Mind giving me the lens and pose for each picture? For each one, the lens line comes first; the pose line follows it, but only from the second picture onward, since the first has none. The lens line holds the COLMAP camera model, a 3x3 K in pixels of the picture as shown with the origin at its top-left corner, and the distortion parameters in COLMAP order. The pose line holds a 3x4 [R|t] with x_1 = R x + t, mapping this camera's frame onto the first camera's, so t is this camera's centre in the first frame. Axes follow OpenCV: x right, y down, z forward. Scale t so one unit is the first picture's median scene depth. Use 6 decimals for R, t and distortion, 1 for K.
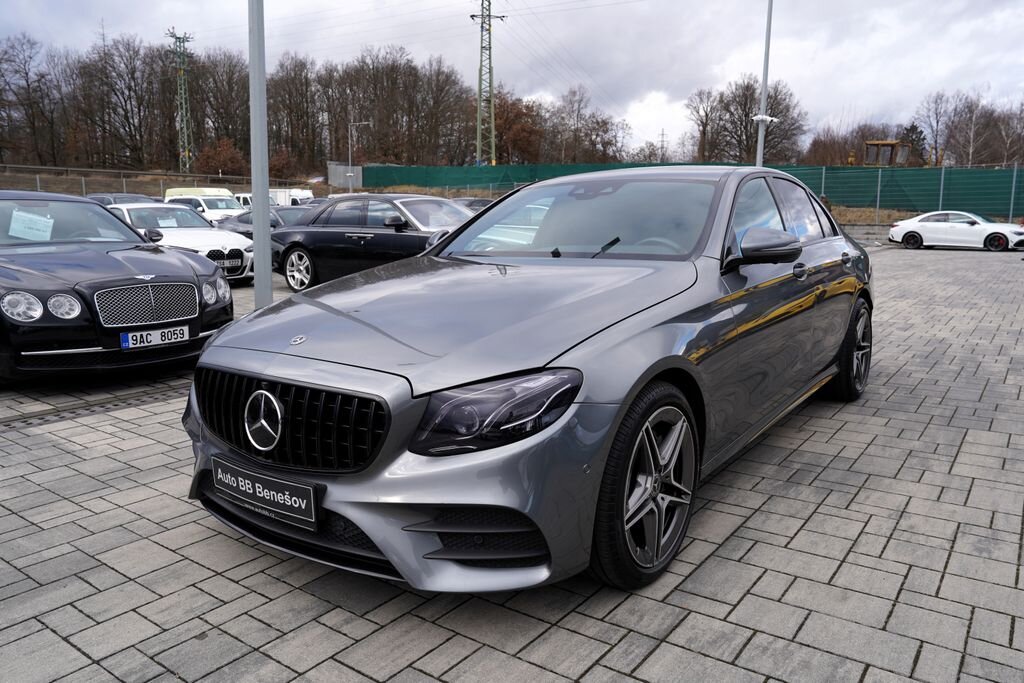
lens RADIAL K [[740.2, 0, 512.0], [0, 740.2, 341.5], [0, 0, 1]] dist [-0.104684, 0.109347]
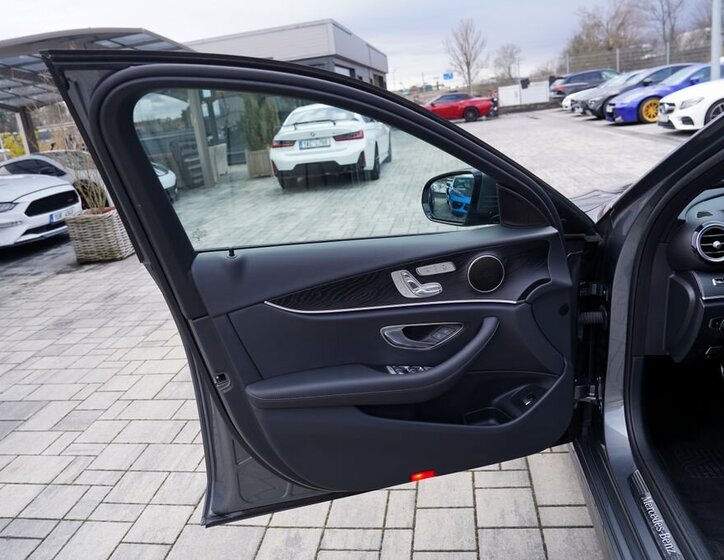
lens RADIAL K [[571.8, 0, 362.0], [0, 571.8, 280.0], [0, 0, 1]] dist [-0.098359, 0.077869]
pose [[-0.871755, 0.248885, -0.422017, 0.659441], [0.047822, 0.900475, 0.432271, -0.263423], [0.487602, 0.356653, -0.796896, 1.233049]]
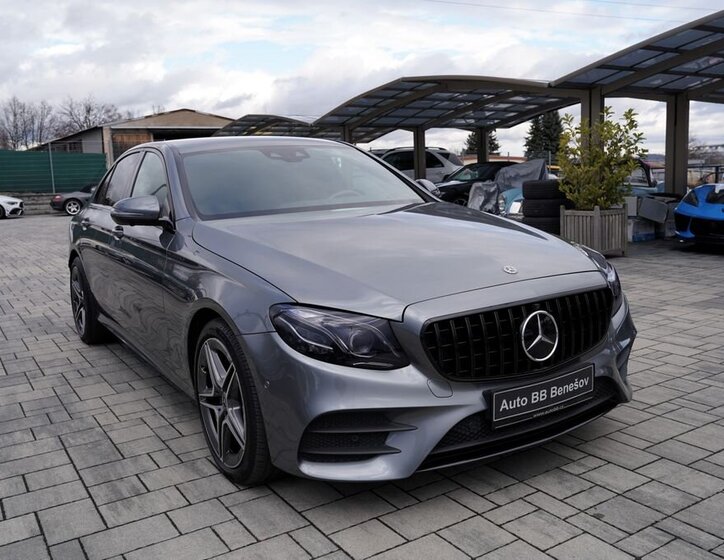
lens RADIAL K [[688.0, 0, 362.0], [0, 688.0, 280.0], [0, 0, 1]] dist [-0.025954, 0.015928]
pose [[0.360247, -0.143153, 0.921807, -1.046581], [0.184379, 0.979588, 0.080070, -0.089038], [-0.914454, 0.141117, 0.379288, 0.591495]]
